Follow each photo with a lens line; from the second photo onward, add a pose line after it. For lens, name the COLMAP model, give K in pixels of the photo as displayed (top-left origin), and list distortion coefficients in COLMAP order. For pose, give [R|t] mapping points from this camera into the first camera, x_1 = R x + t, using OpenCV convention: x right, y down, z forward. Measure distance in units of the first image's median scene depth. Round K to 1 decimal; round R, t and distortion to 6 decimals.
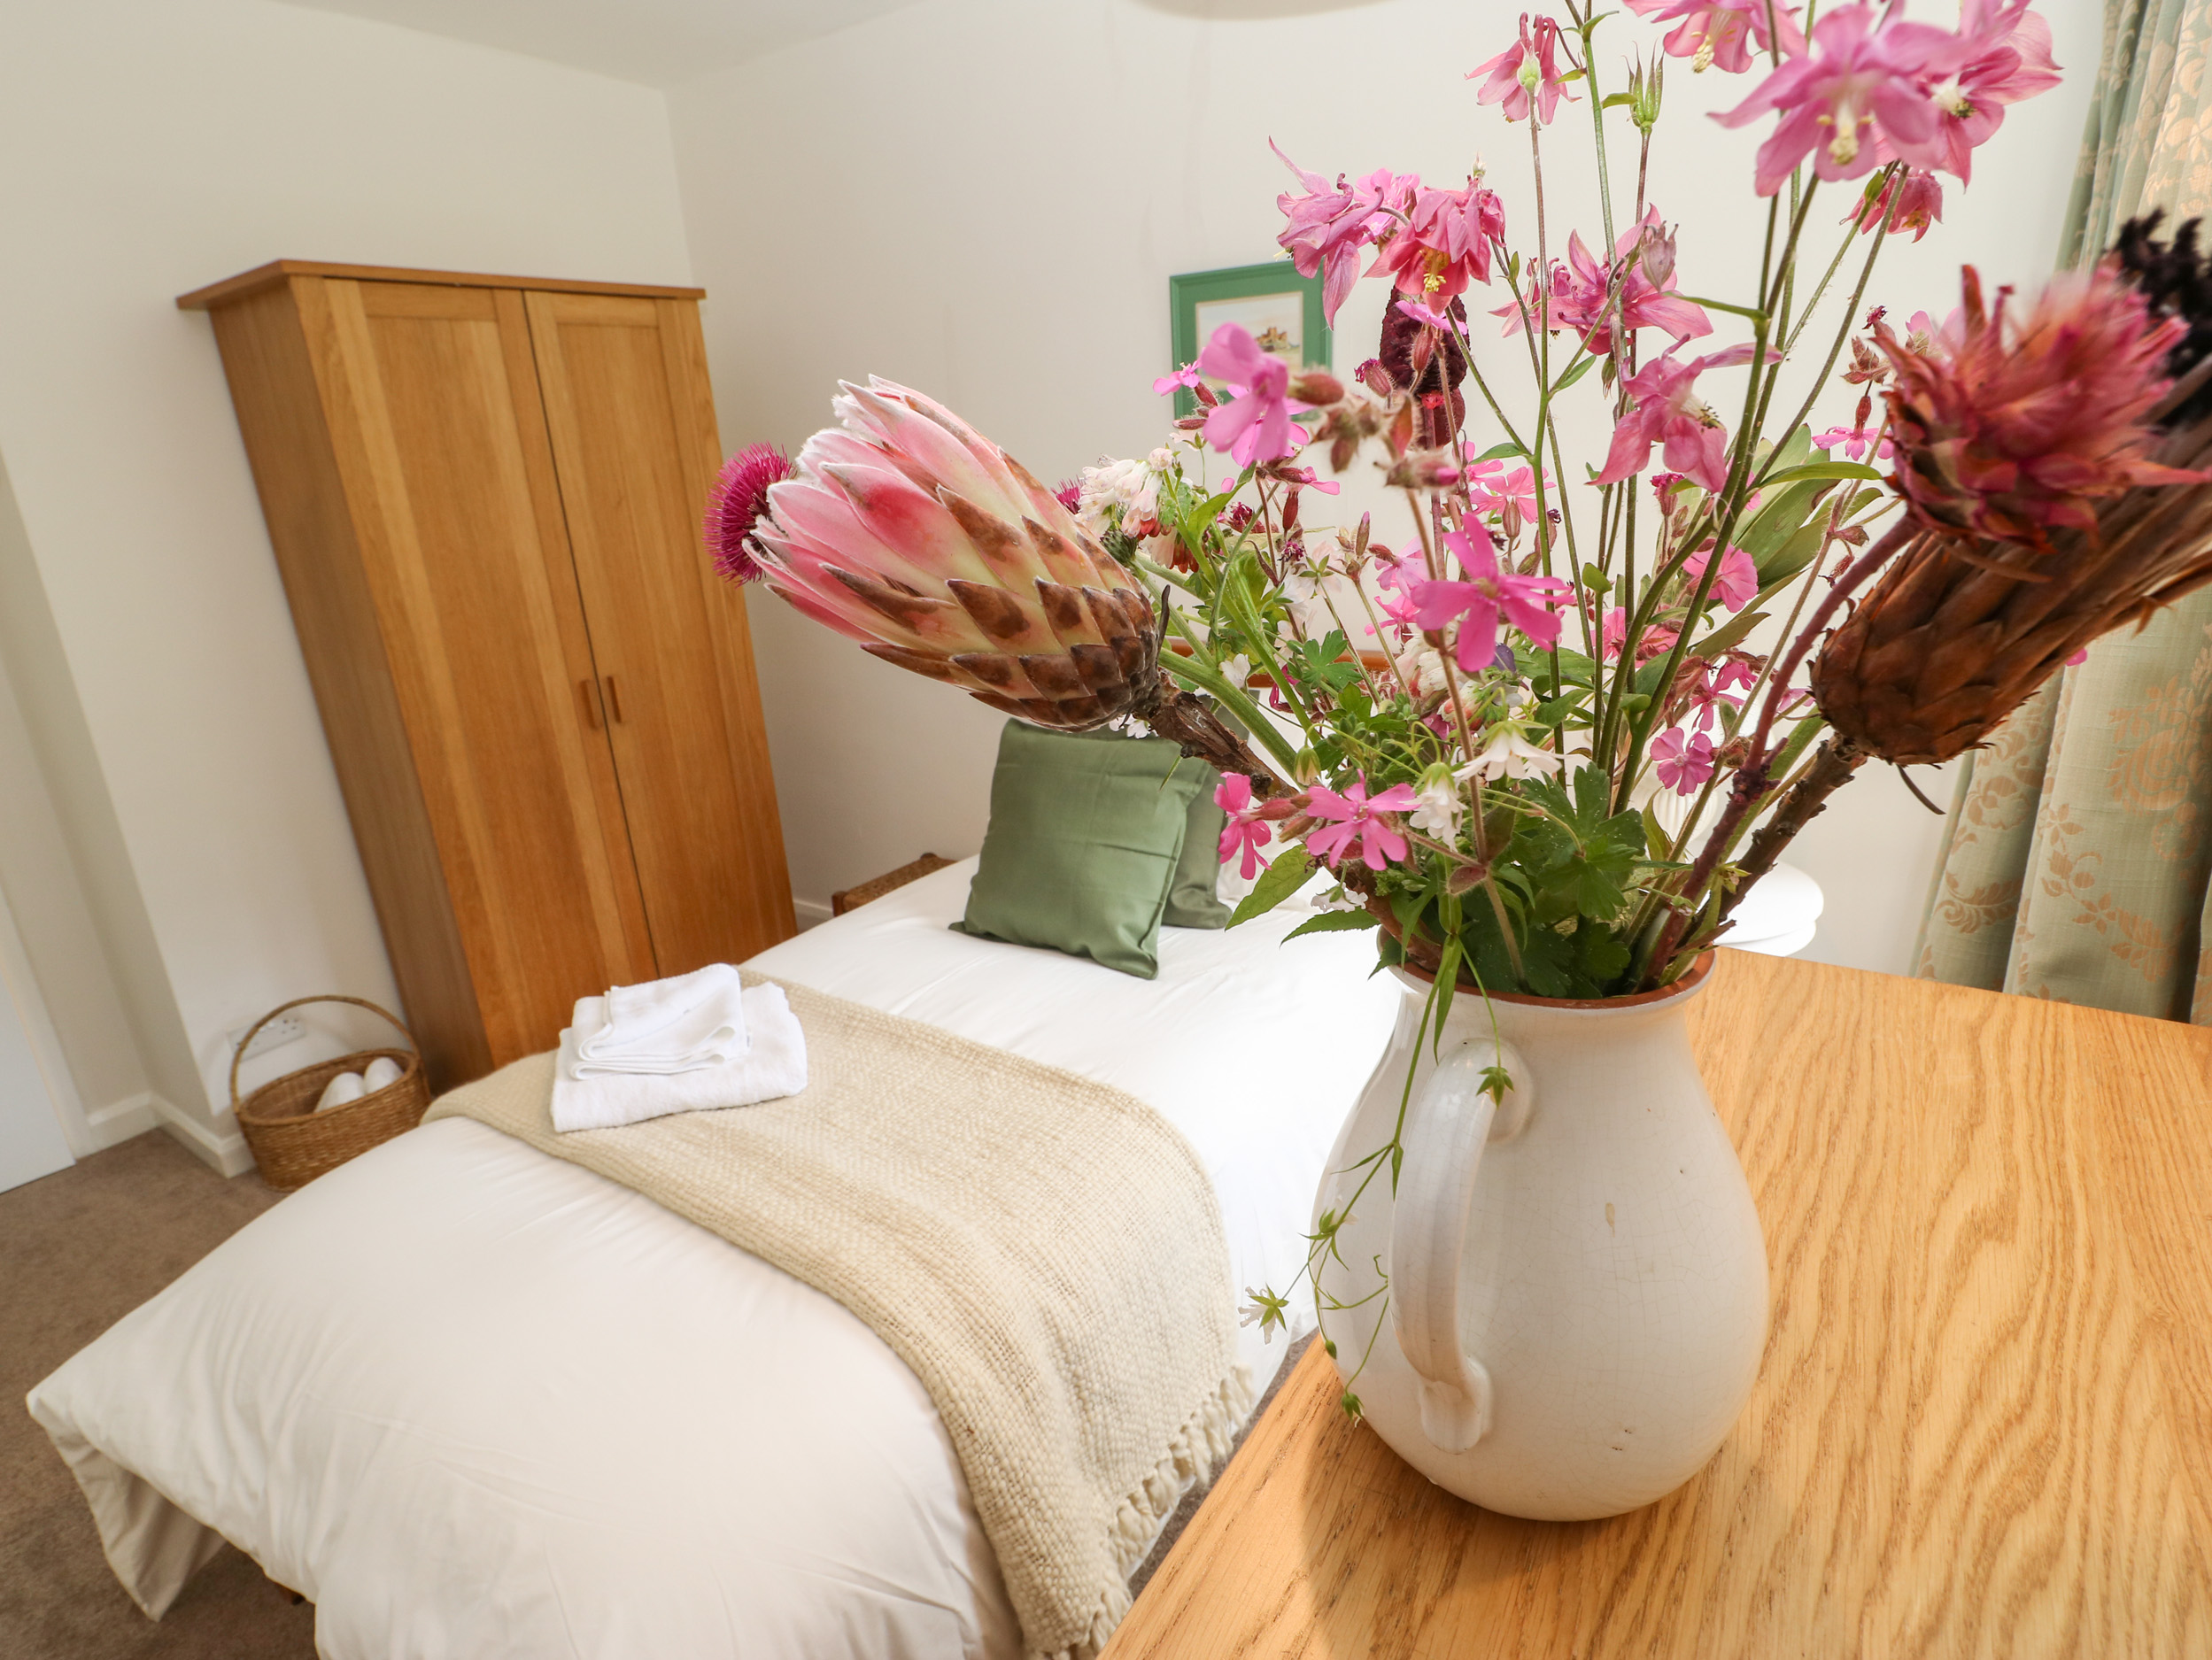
lens RADIAL K [[1187.7, 0, 1110.4], [0, 1187.7, 878.4], [0, 0, 1]] dist [-0.000534, -0.017034]
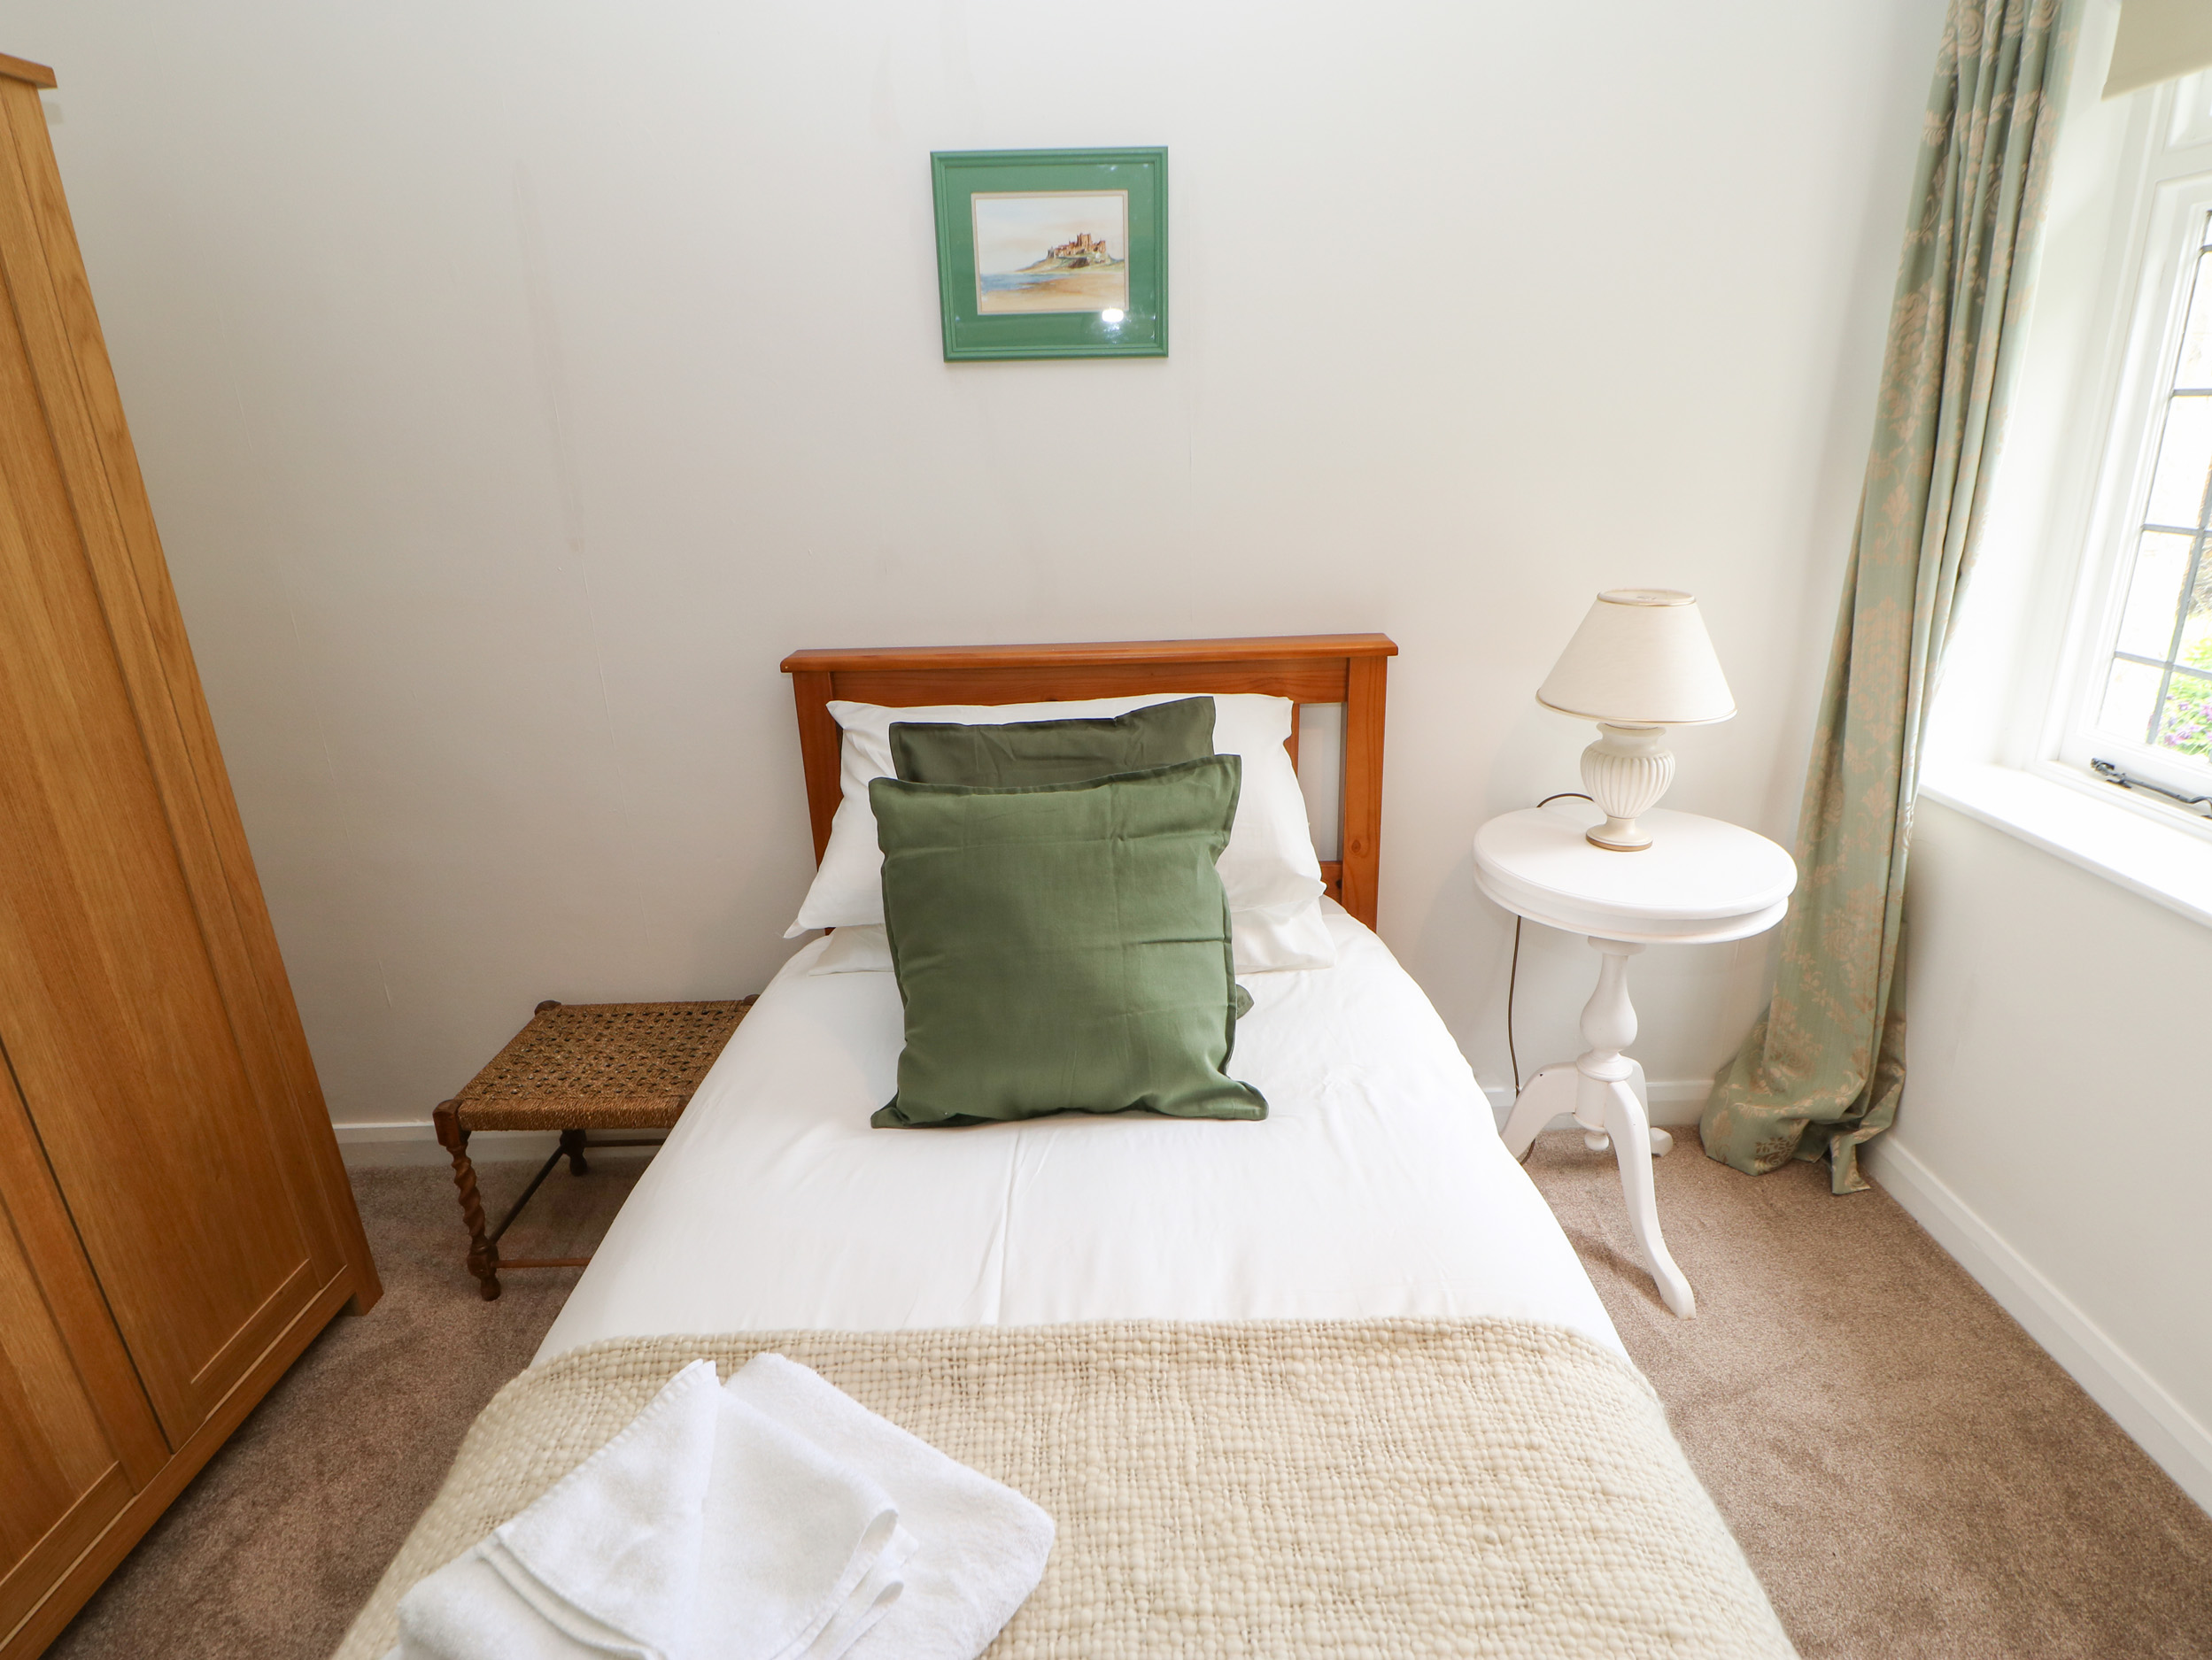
lens RADIAL K [[1155.6, 0, 1106.0], [0, 1155.6, 830.0], [0, 0, 1]] dist [0.000487, -0.012256]
pose [[0.820095, -0.165083, 0.547897, -0.282225], [0.188484, 0.981980, 0.013749, -0.078879], [-0.540294, 0.091995, 0.836433, 0.344541]]
